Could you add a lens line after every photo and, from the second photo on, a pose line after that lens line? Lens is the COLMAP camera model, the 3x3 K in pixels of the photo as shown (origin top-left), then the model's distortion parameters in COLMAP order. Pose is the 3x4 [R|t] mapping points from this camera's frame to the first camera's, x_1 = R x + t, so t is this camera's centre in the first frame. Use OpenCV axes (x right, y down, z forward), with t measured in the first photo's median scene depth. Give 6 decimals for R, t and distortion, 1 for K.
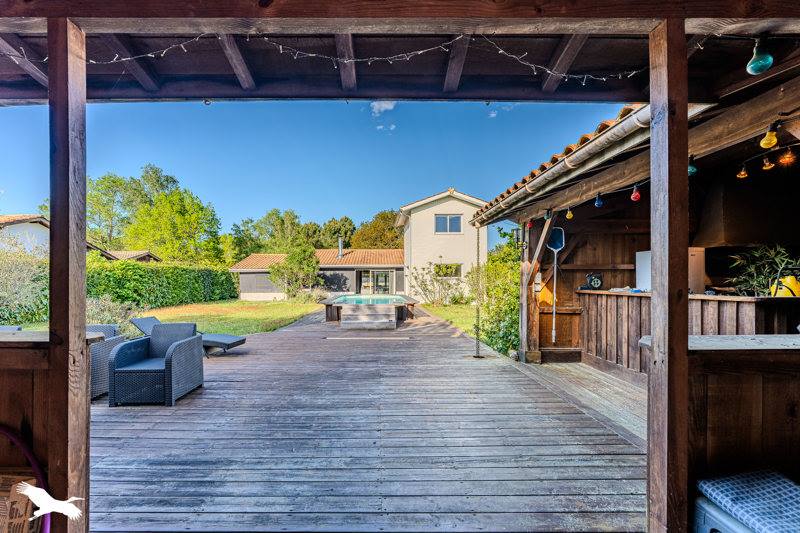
lens RADIAL K [[320.1, 0, 383.5], [0, 320.1, 278.6], [0, 0, 1]] dist [-0.000181, 0.000014]
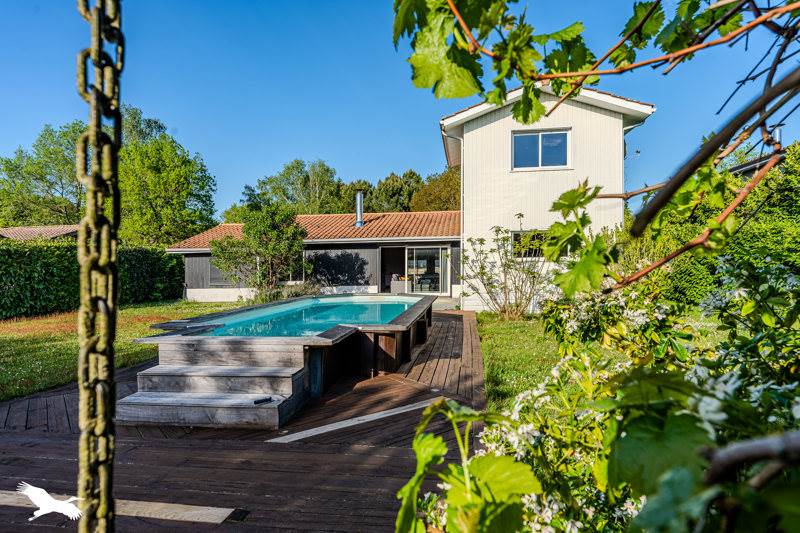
lens RADIAL K [[462.0, 0, 399.7], [0, 462.0, 268.0], [0, 0, 1]] dist [0.001782, -0.000137]
pose [[0.987935, -0.008838, -0.154618, 0.073531], [0.011014, 0.999852, 0.013222, -0.000407], [0.154478, -0.014765, 0.987886, 0.198877]]
